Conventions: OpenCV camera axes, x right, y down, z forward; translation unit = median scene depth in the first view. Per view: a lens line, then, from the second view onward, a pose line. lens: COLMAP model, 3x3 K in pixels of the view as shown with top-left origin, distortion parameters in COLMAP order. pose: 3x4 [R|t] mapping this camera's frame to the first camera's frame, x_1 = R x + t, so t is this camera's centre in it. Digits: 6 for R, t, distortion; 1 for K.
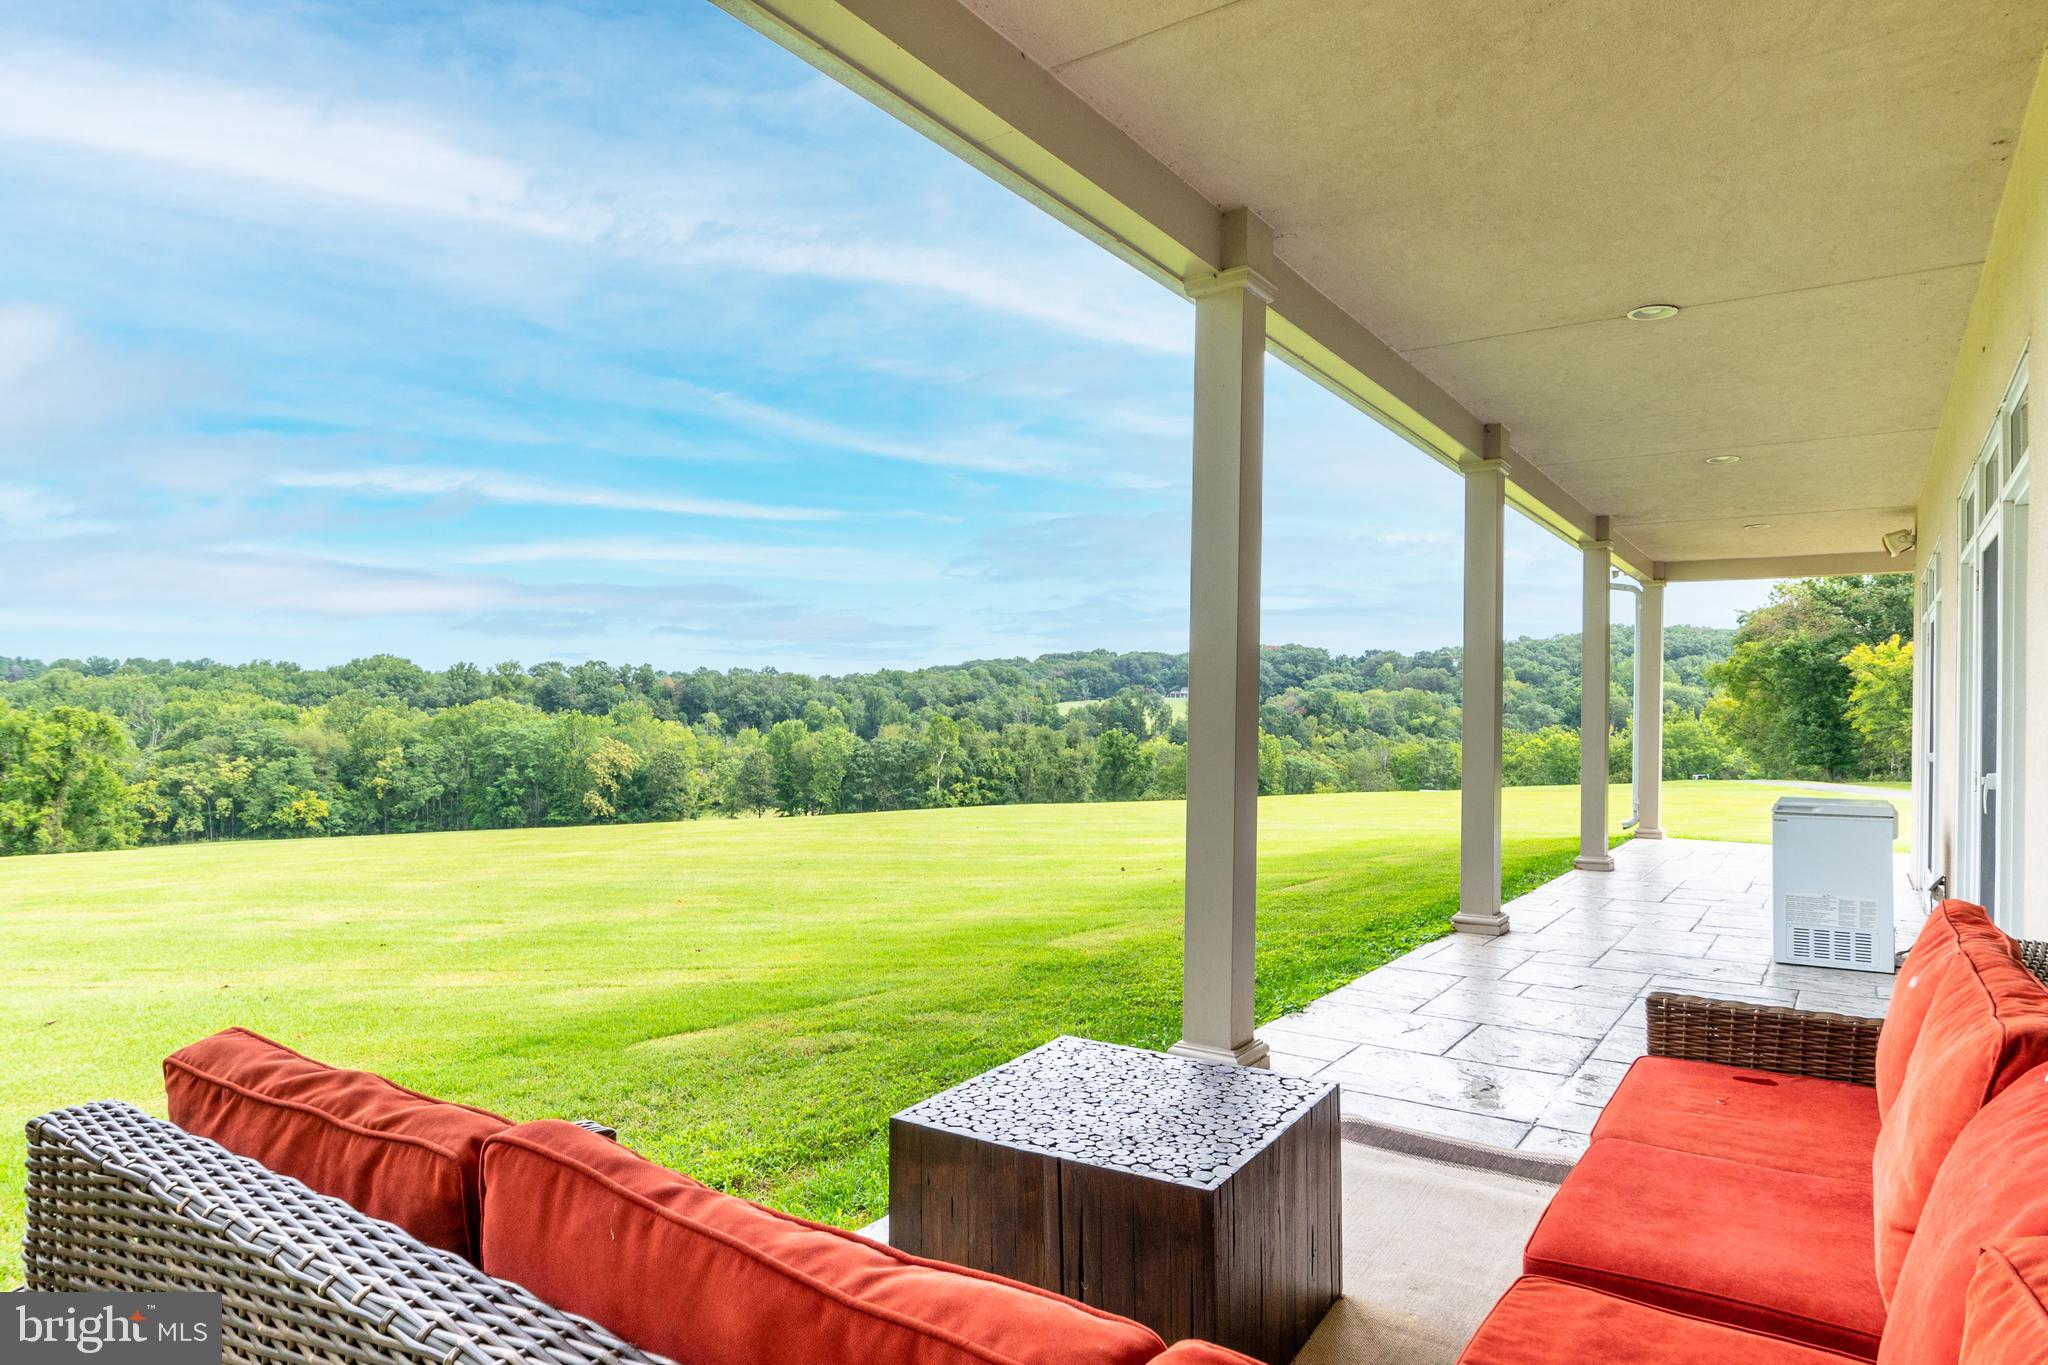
lens RADIAL K [[1198.0, 0, 1031.0], [0, 1198.0, 706.0], [0, 0, 1]] dist [0.000789, -0.001293]
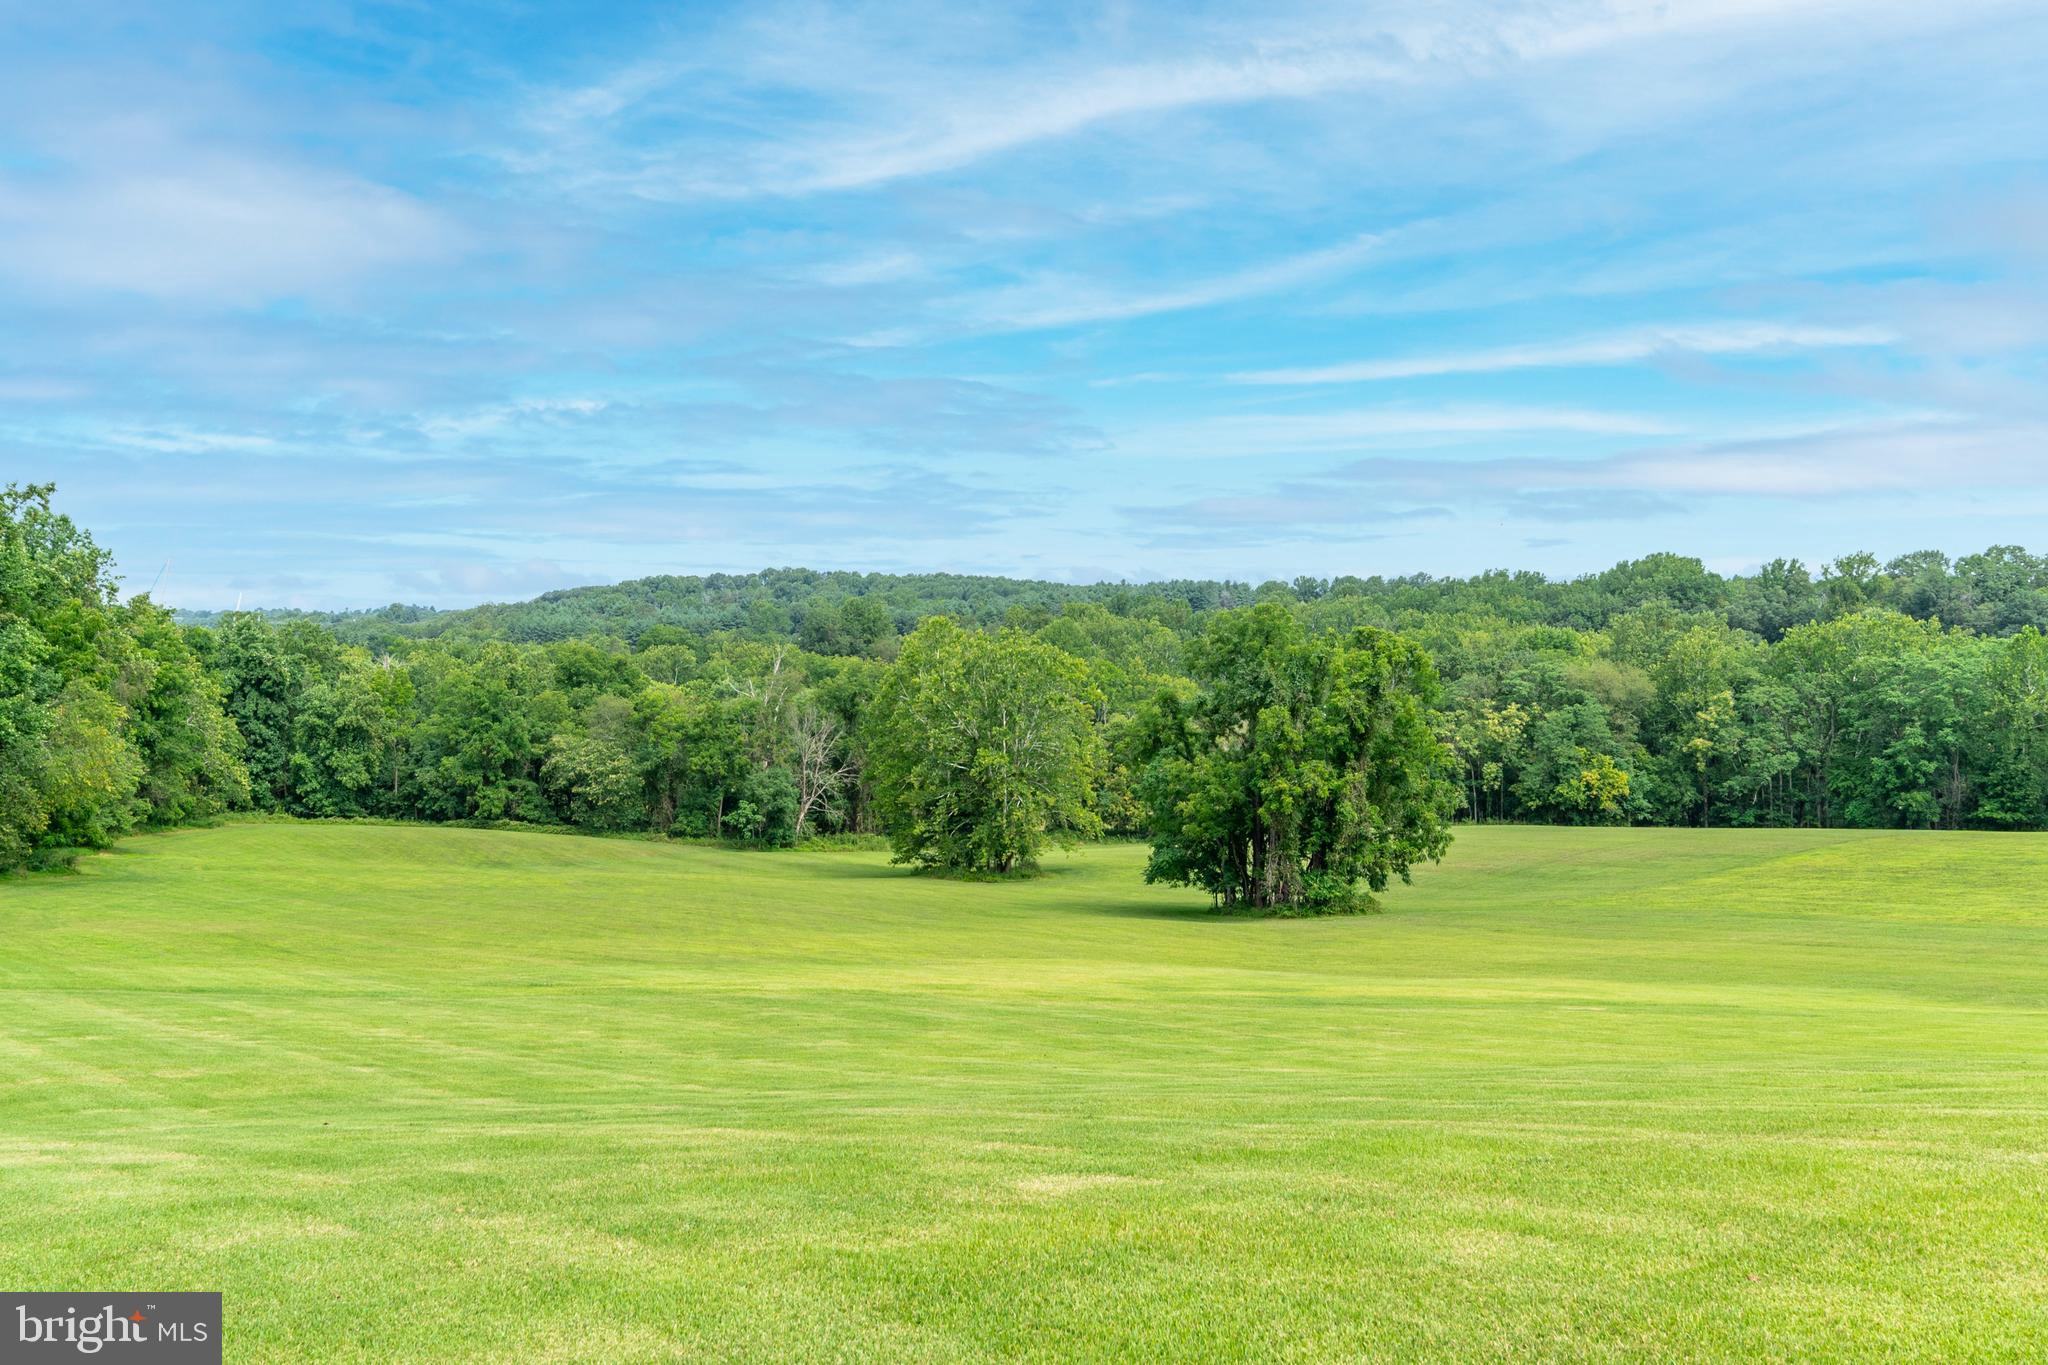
lens RADIAL K [[1844.6, 0, 1026.6], [0, 1844.6, 712.2], [0, 0, 1]] dist [-0.000275, 0.015427]
pose [[0.695221, 0.011512, -0.718704, -0.083347], [0.019615, 0.999196, 0.034978, 0.004306], [0.718529, -0.038415, 0.694436, 0.055412]]
